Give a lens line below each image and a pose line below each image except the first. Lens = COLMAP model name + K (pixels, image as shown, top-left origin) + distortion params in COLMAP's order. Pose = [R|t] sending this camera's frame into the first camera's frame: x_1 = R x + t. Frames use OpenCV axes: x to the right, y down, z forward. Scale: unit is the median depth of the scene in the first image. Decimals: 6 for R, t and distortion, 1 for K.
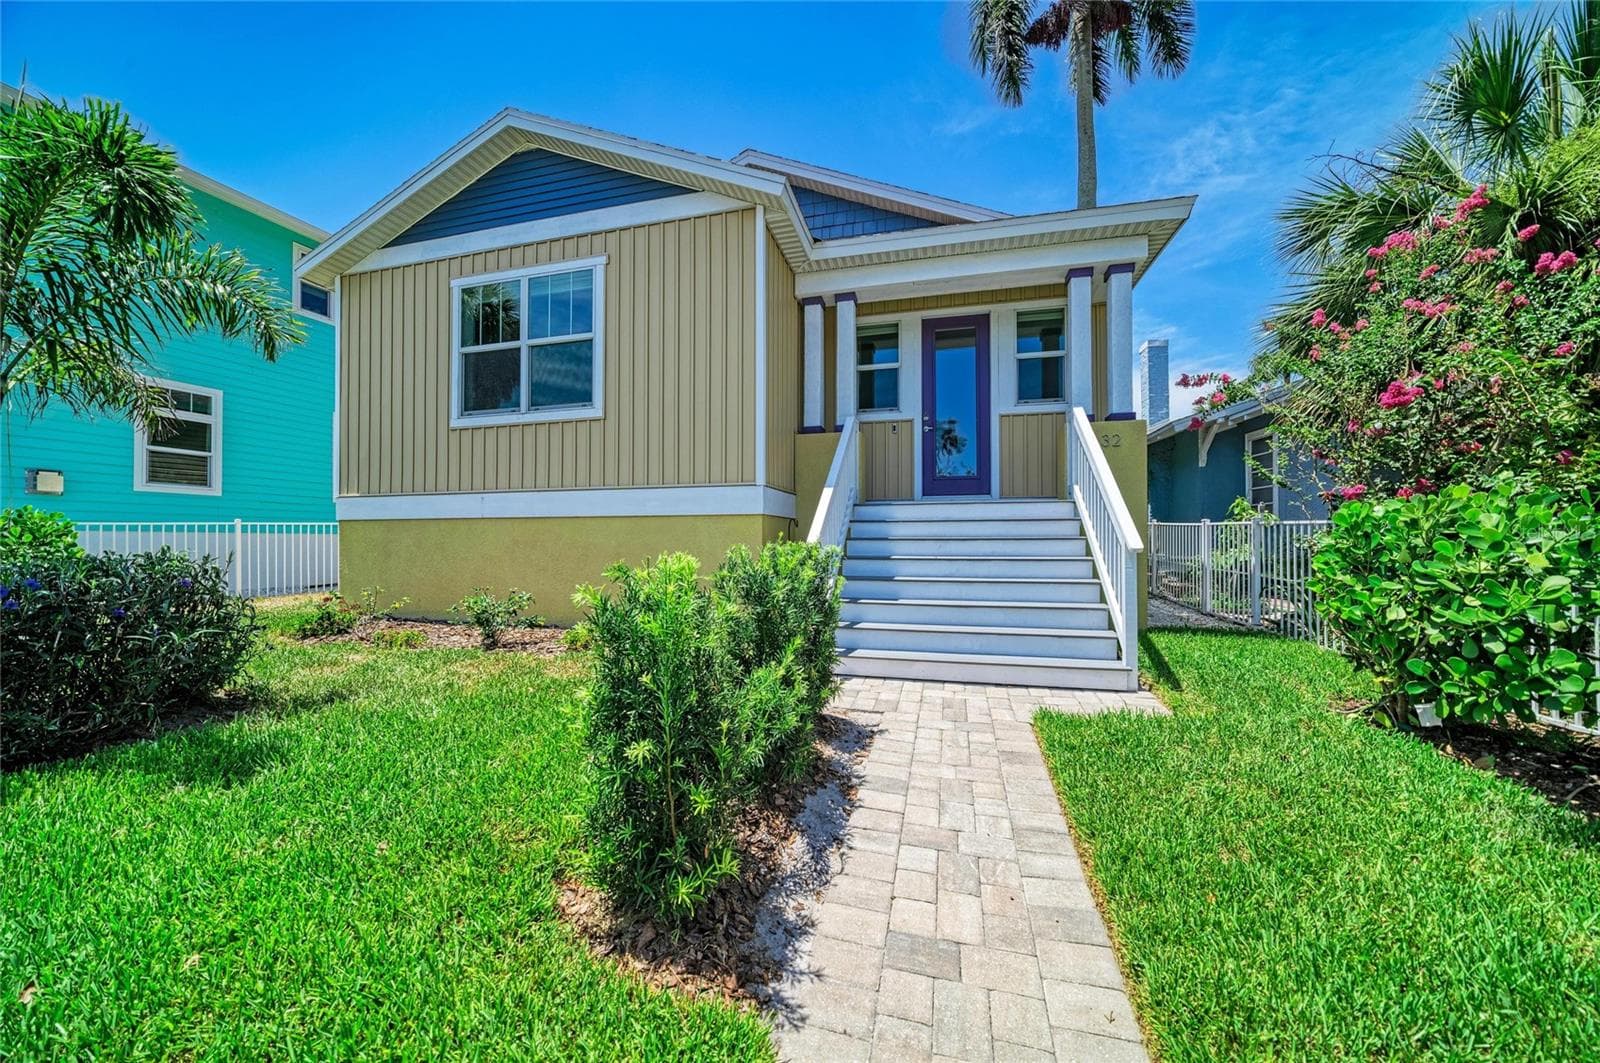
lens RADIAL K [[600.4, 0, 805.2], [0, 600.4, 528.4], [0, 0, 1]] dist [-0.001328, -0.000029]
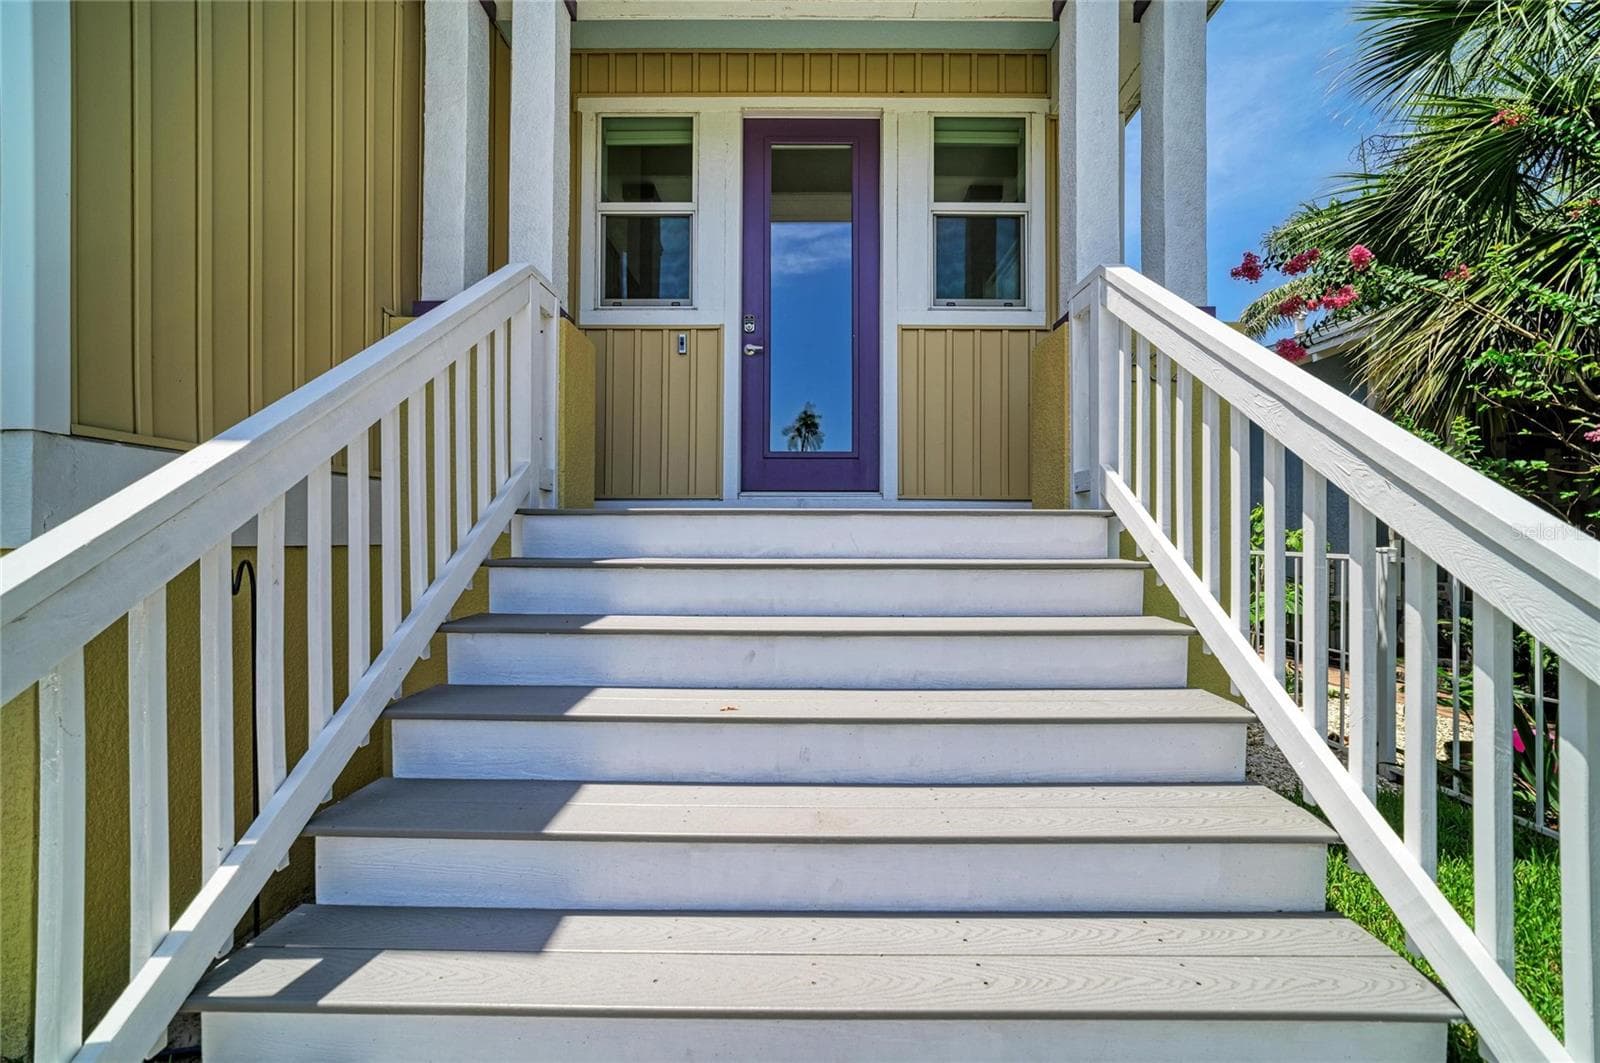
lens RADIAL K [[600.4, 0, 803.5], [0, 600.4, 532.5], [0, 0, 1]] dist [-0.001328, -0.000029]
pose [[0.962213, 0.009829, 0.272120, 0.118374], [-0.011587, 0.999921, 0.004856, -0.025400], [-0.272051, -0.007825, 0.962251, 0.547243]]
